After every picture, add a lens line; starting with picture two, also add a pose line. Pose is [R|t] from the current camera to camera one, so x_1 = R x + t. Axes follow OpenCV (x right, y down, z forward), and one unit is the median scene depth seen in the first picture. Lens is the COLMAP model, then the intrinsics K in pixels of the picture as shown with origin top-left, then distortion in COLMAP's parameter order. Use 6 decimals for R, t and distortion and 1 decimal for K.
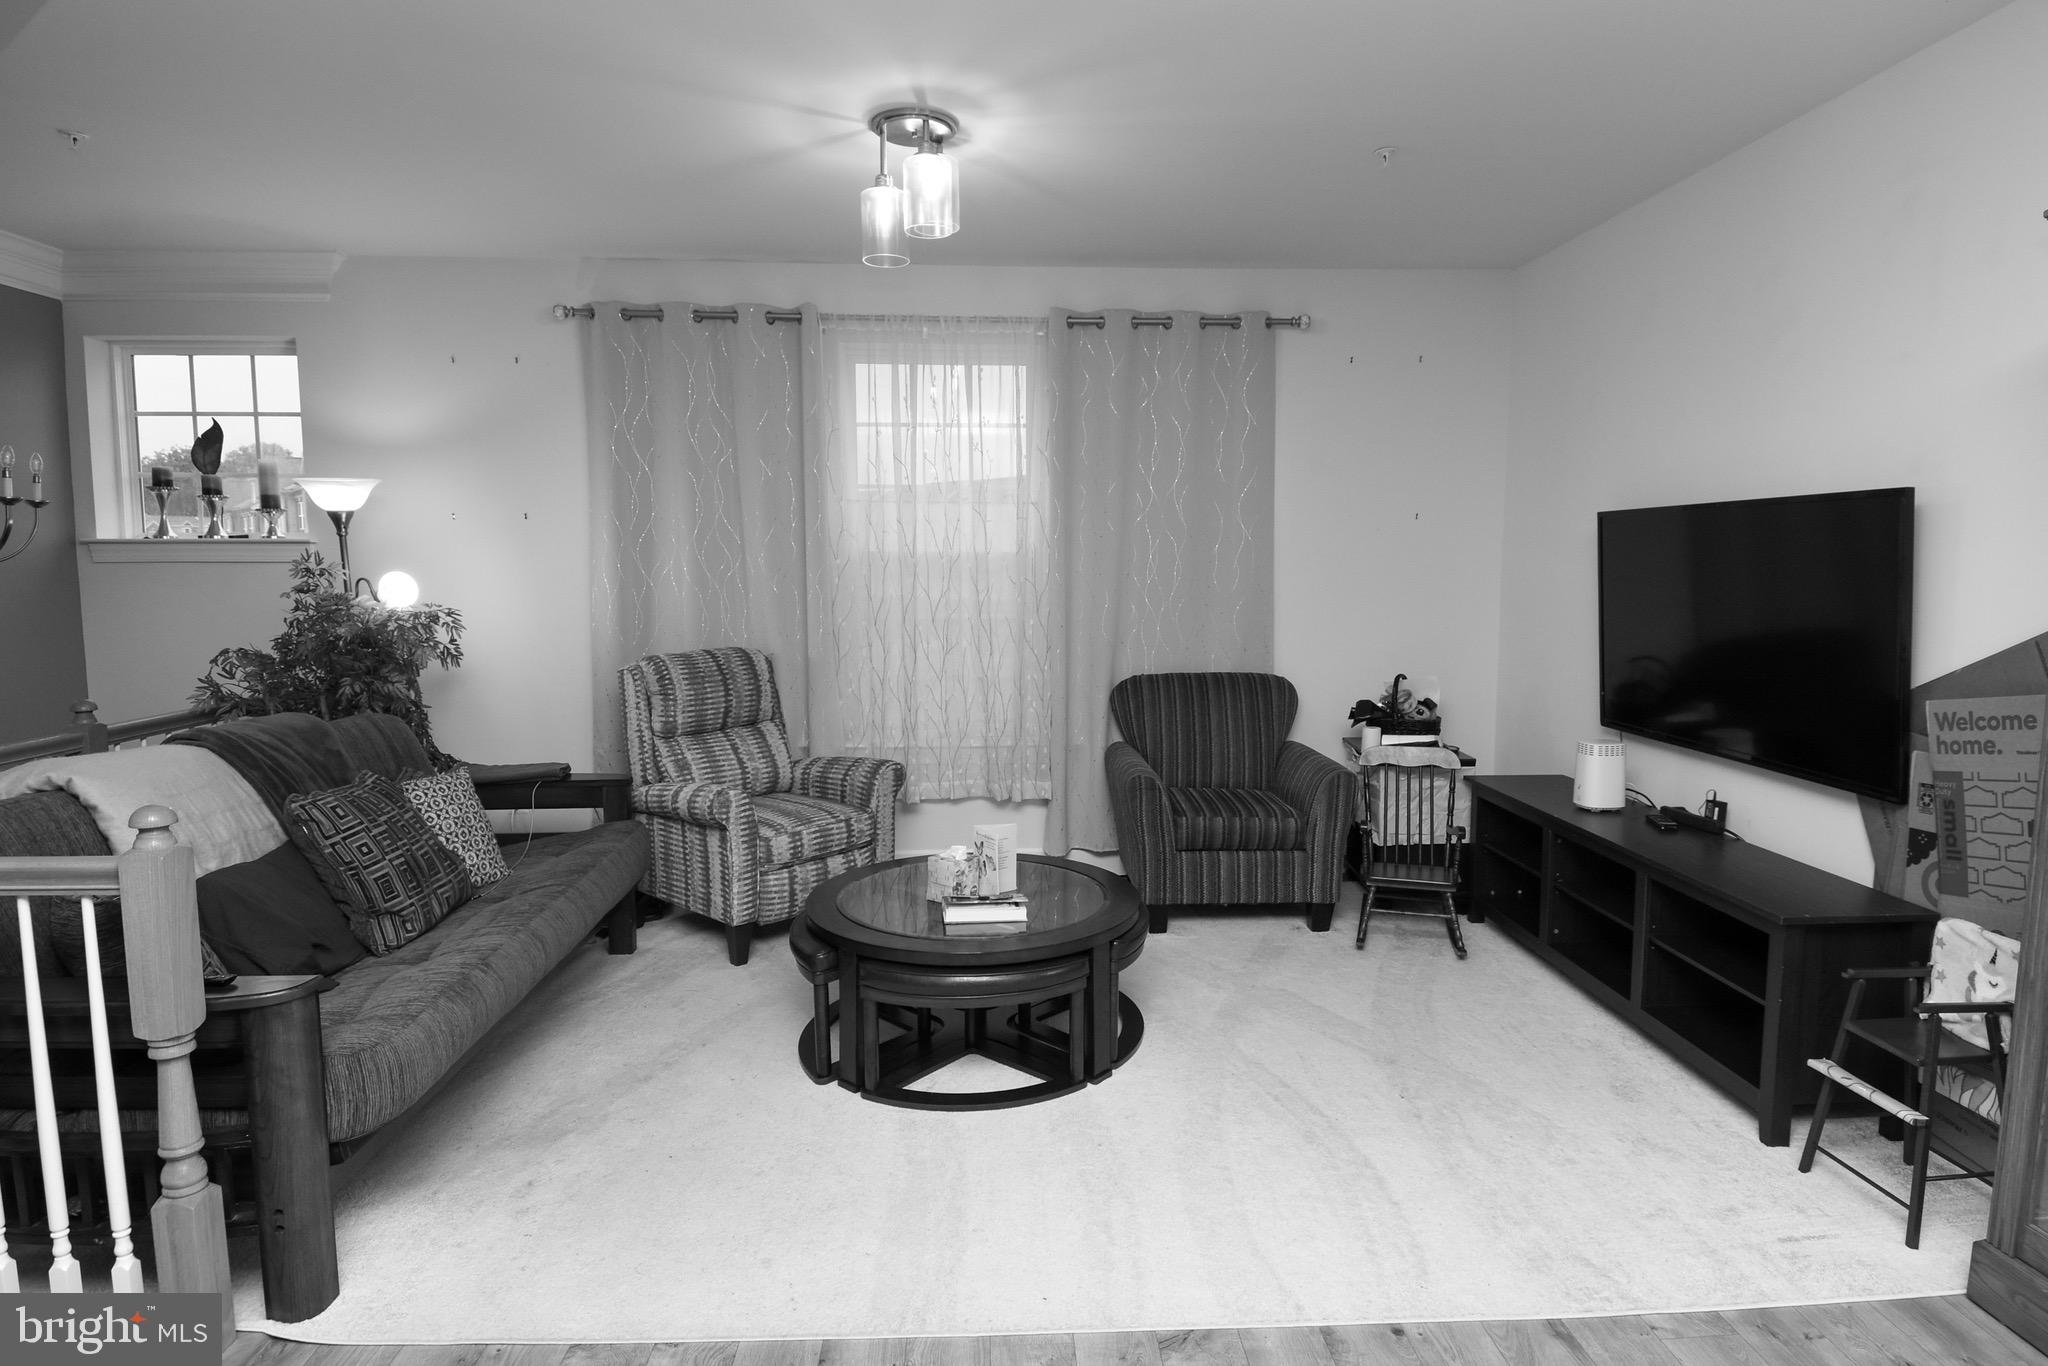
lens RADIAL K [[1074.6, 0, 1024.0], [0, 1074.6, 683.0], [0, 0, 1]] dist [-0.000254, -0.019386]
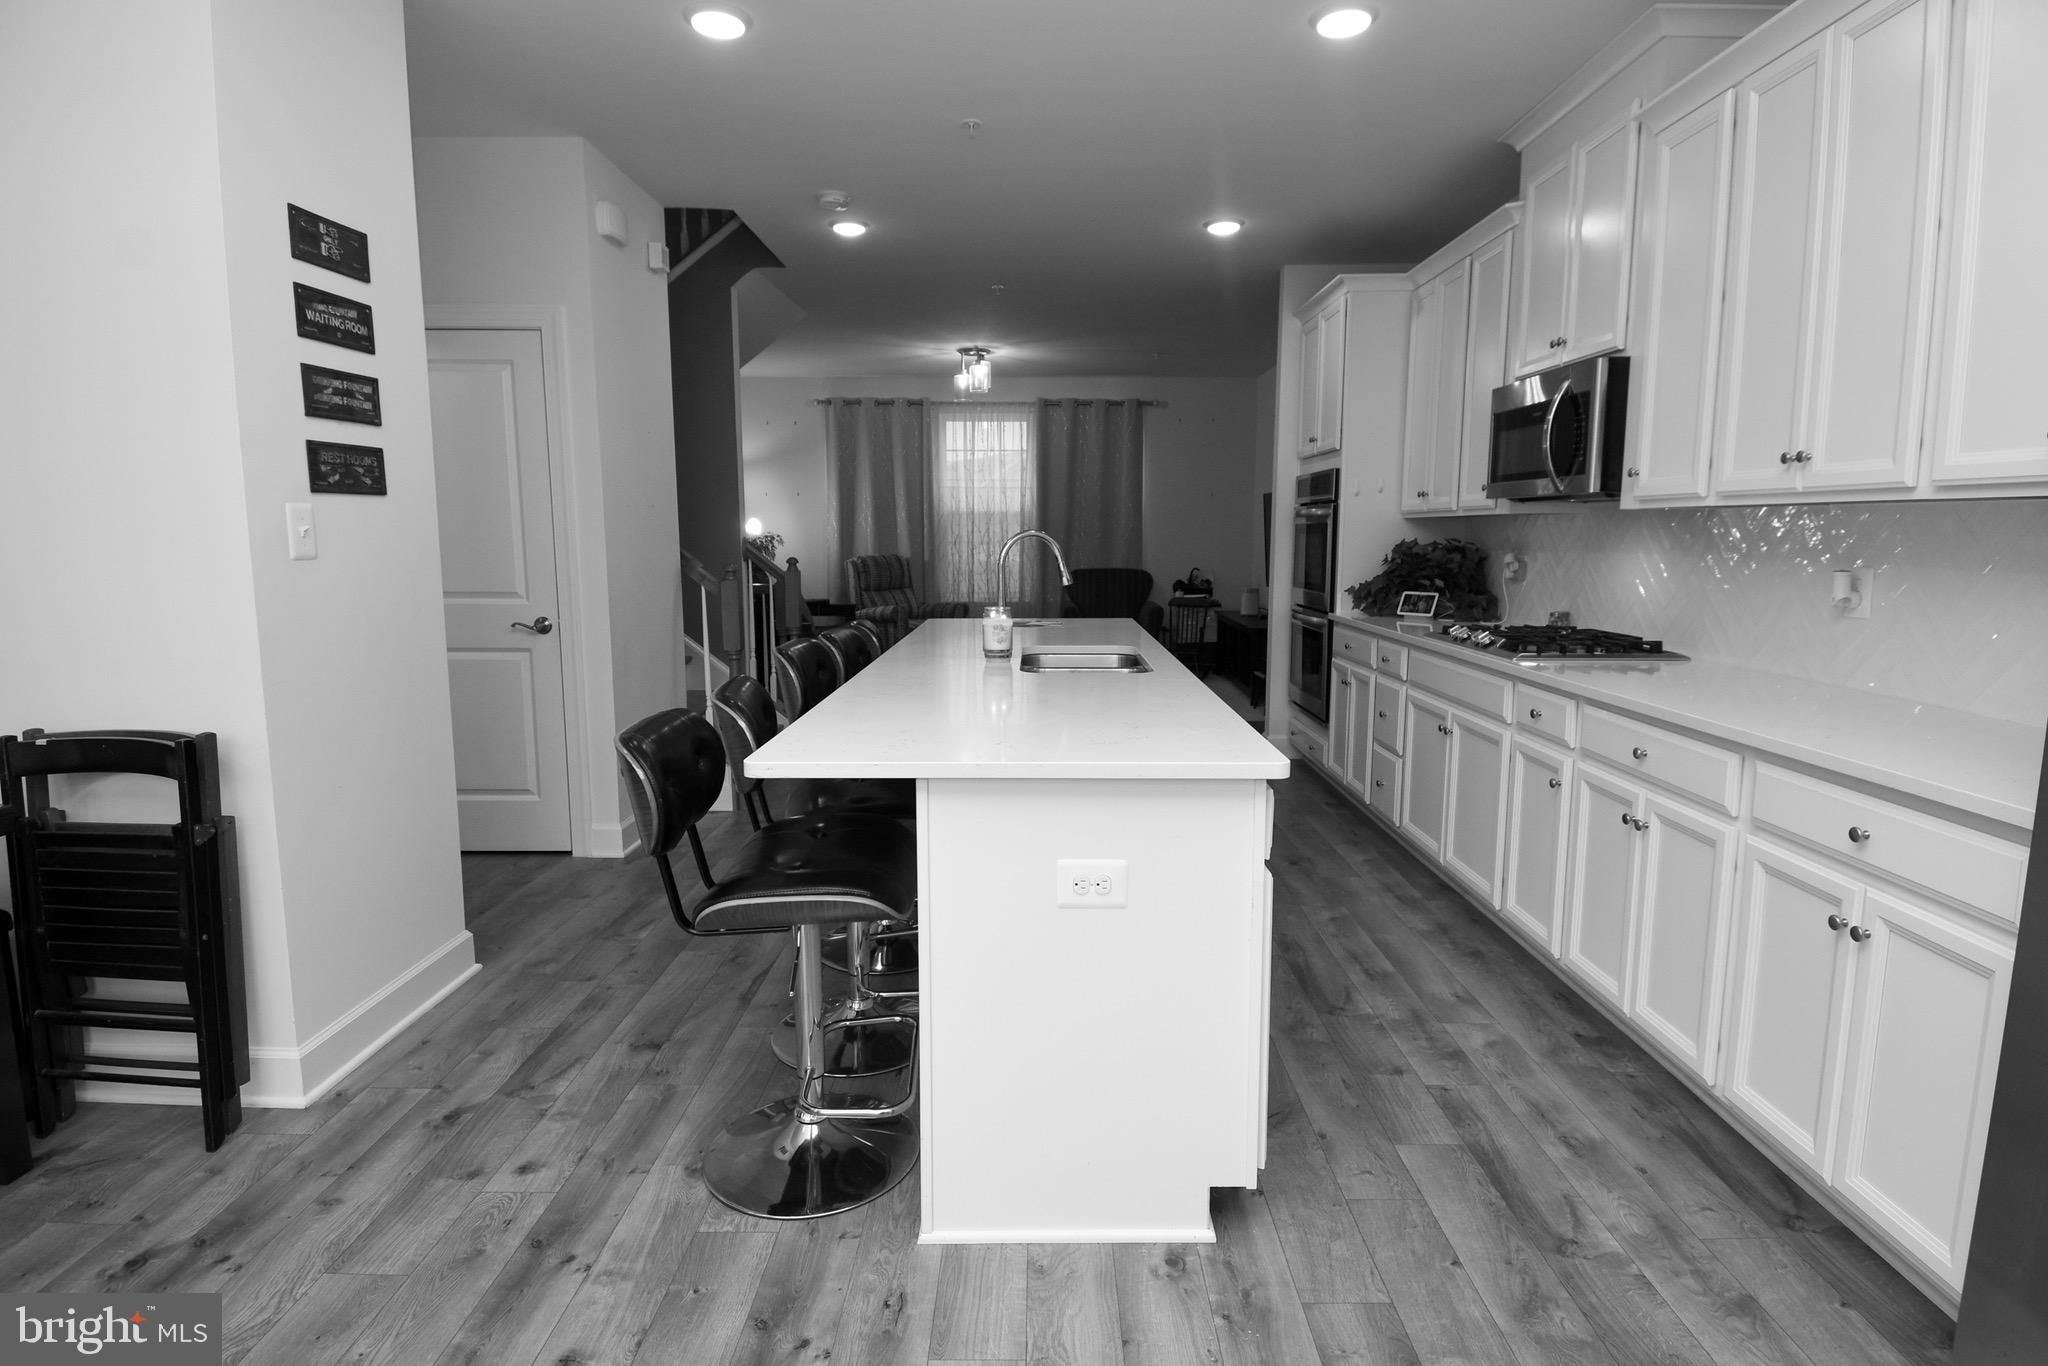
lens RADIAL K [[1074.6, 0, 1024.0], [0, 1074.6, 683.0], [0, 0, 1]] dist [-0.000254, -0.019386]
pose [[0.998377, 0.012446, -0.055567, 0.141941], [-0.009925, 0.998919, 0.045410, 0.143630], [0.056072, -0.044785, 0.997422, -1.332930]]
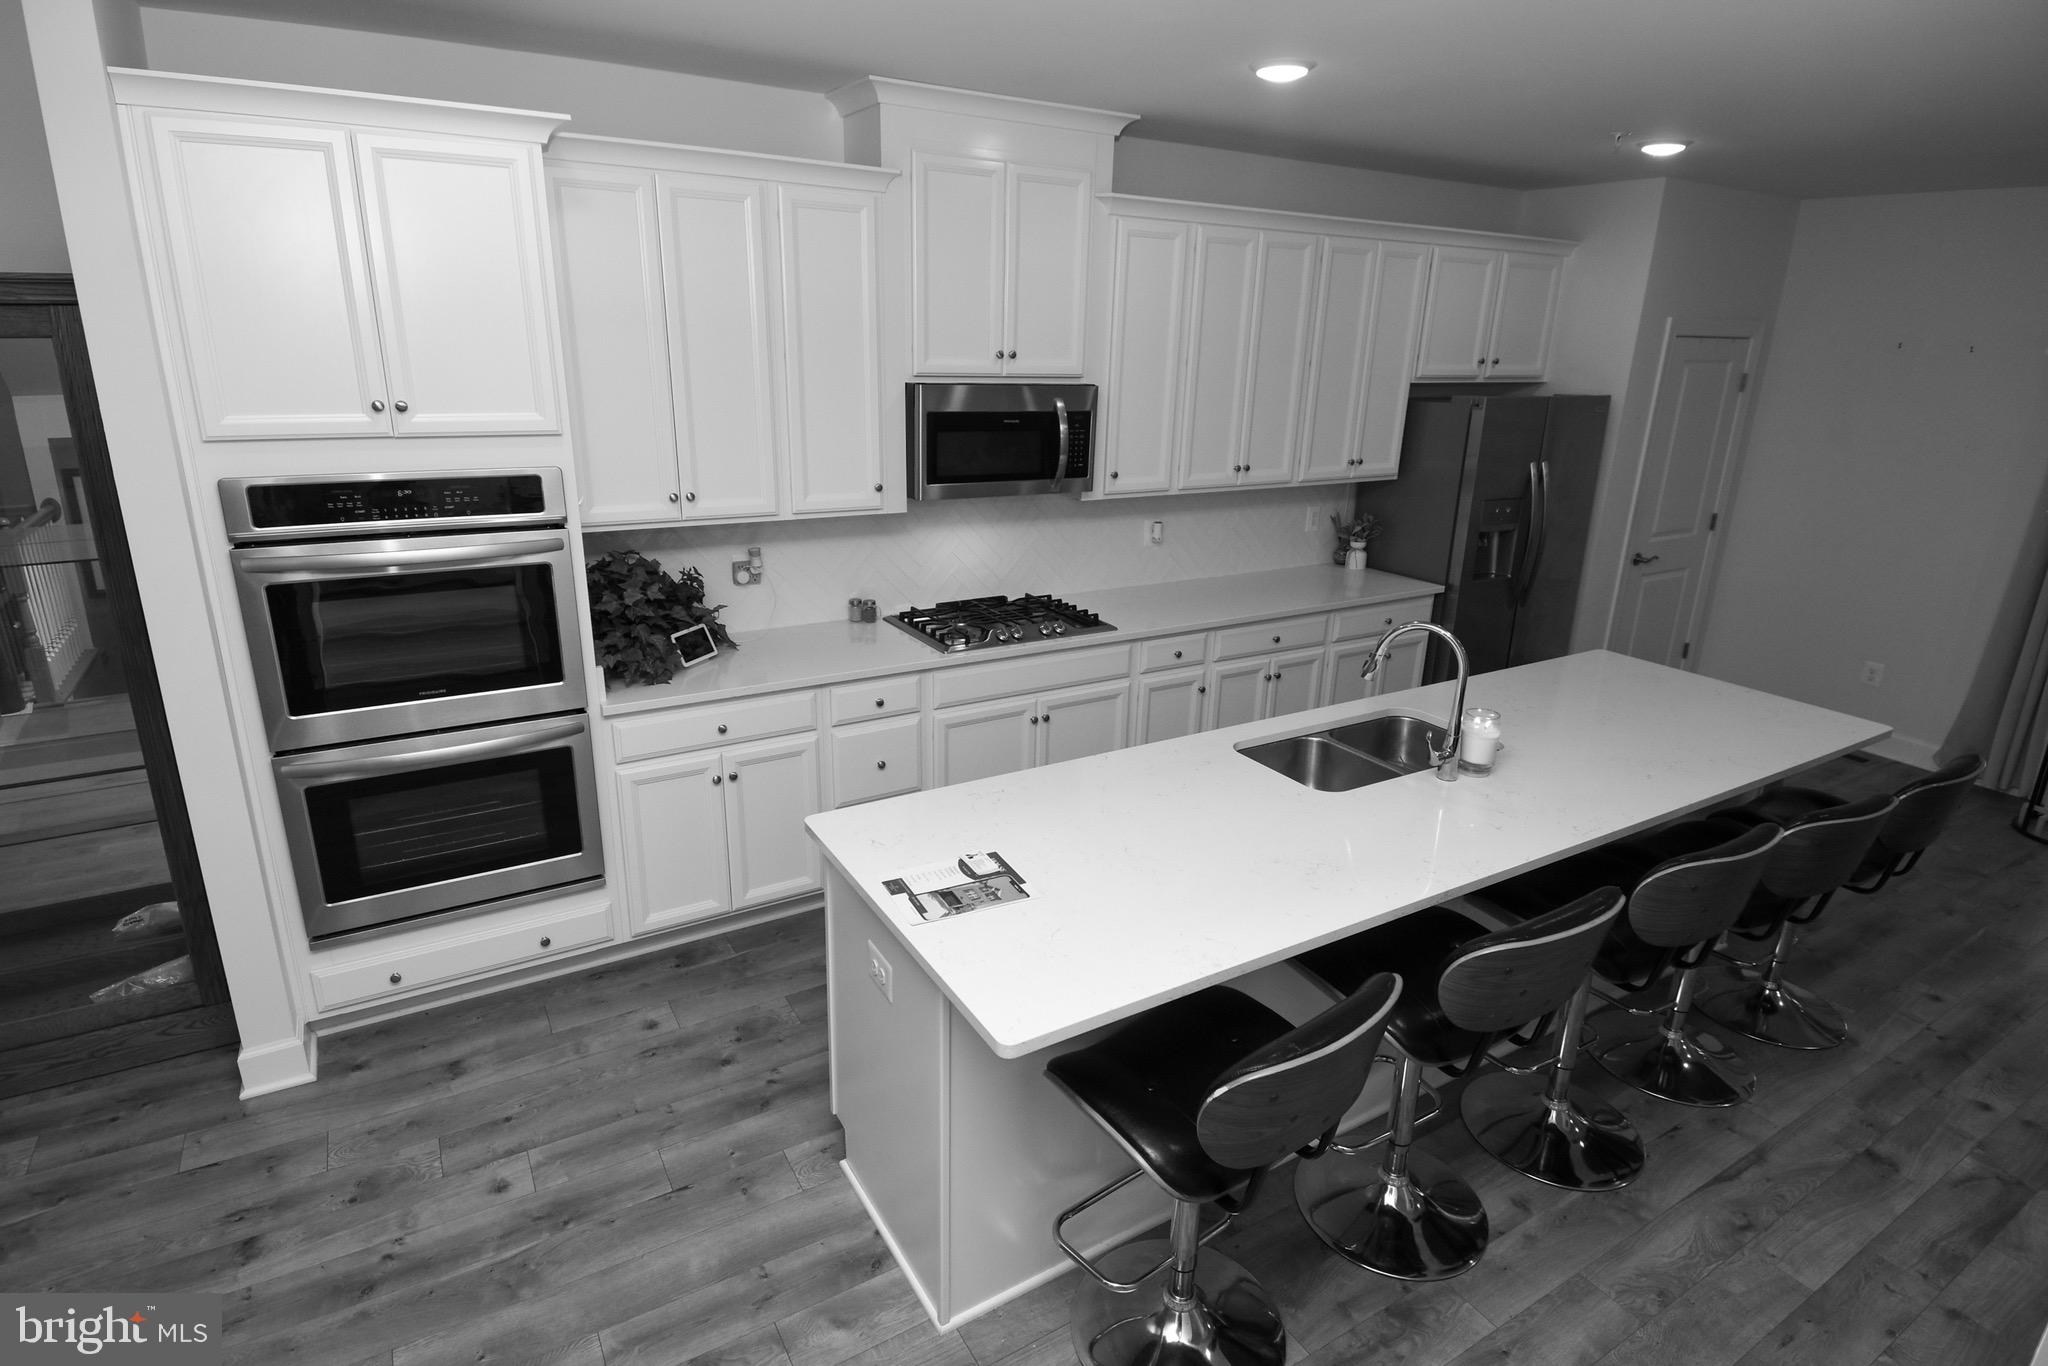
lens RADIAL K [[1074.6, 0, 1024.0], [0, 1074.6, 683.0], [0, 0, 1]] dist [-0.000254, -0.019386]
pose [[-0.483066, -0.279280, 0.829849, -1.839676], [0.064077, 0.933950, 0.351614, -1.089146], [-0.873236, 0.223027, -0.433264, 4.216036]]
